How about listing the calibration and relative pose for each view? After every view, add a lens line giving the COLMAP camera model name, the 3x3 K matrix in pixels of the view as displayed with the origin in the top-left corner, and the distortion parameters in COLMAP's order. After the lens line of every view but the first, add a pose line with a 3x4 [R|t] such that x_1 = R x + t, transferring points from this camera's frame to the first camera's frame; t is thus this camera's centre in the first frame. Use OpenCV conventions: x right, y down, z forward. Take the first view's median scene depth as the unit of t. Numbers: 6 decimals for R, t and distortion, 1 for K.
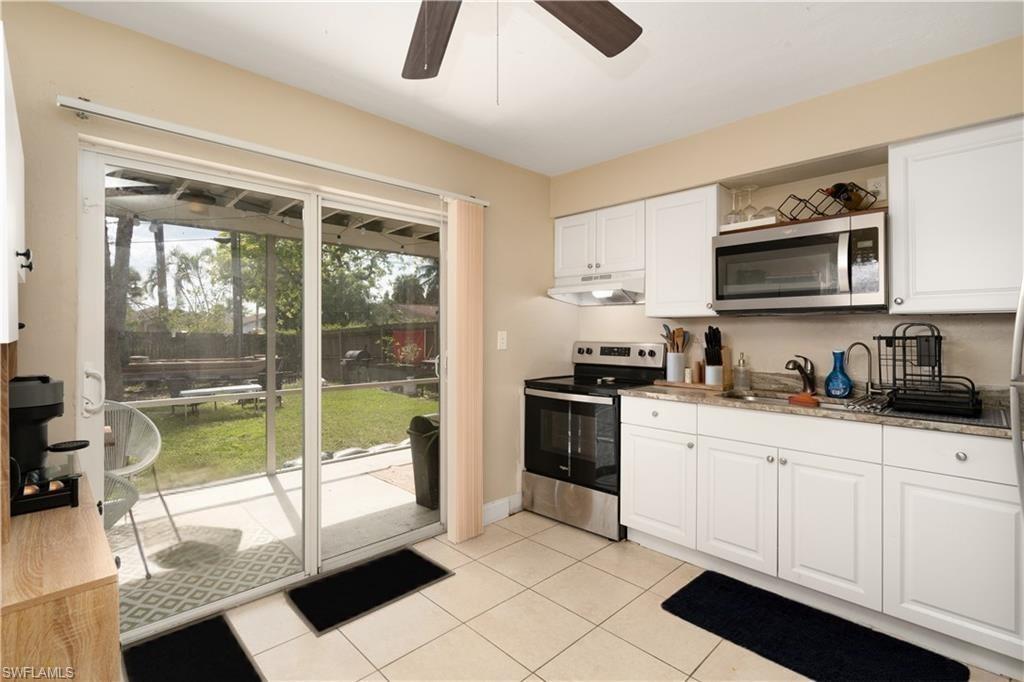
lens RADIAL K [[471.5, 0, 510.8], [0, 471.5, 332.7], [0, 0, 1]] dist [-0.044514, 0.002147]
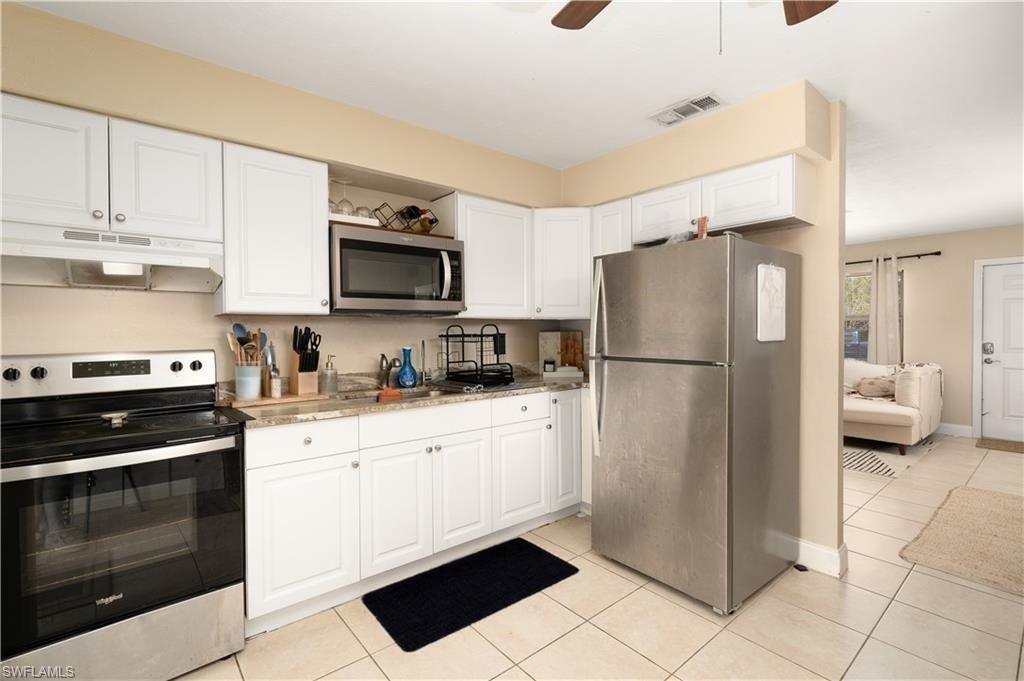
lens RADIAL K [[471.5, 0, 491.8], [0, 471.5, 335.0], [0, 0, 1]] dist [-0.044514, 0.002147]
pose [[0.049377, -0.013971, 0.998683, -0.429466], [0.008927, 0.999868, 0.013546, -0.006566], [-0.998740, 0.008246, 0.049495, 0.657017]]
